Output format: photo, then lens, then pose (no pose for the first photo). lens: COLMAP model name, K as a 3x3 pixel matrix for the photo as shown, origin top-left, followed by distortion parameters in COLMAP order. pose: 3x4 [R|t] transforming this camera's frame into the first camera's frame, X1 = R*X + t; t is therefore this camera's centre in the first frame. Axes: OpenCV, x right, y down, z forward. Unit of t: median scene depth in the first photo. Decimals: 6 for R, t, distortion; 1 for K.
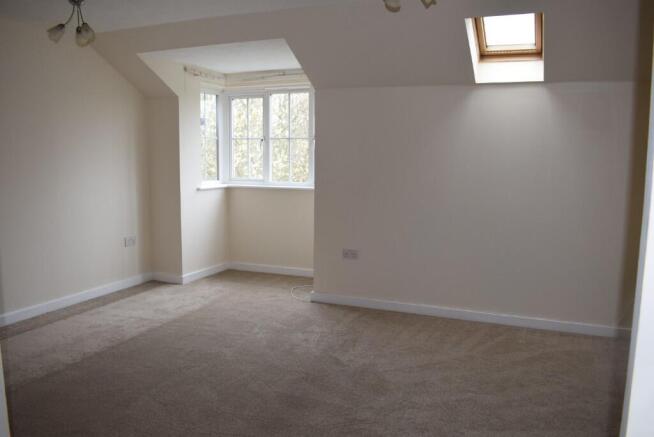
lens RADIAL K [[560.5, 0, 315.3], [0, 560.5, 218.6], [0, 0, 1]] dist [-0.081897, 0.008286]
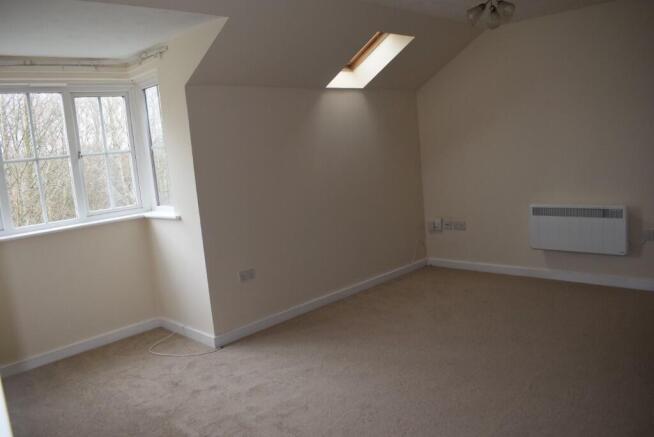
lens RADIAL K [[560.5, 0, 315.3], [0, 560.5, 218.6], [0, 0, 1]] dist [-0.081897, 0.008286]
pose [[0.315595, -0.175896, 0.932448, -0.680723], [0.196193, 0.973531, 0.117242, -0.101623], [-0.928390, 0.145939, 0.341752, 0.561211]]
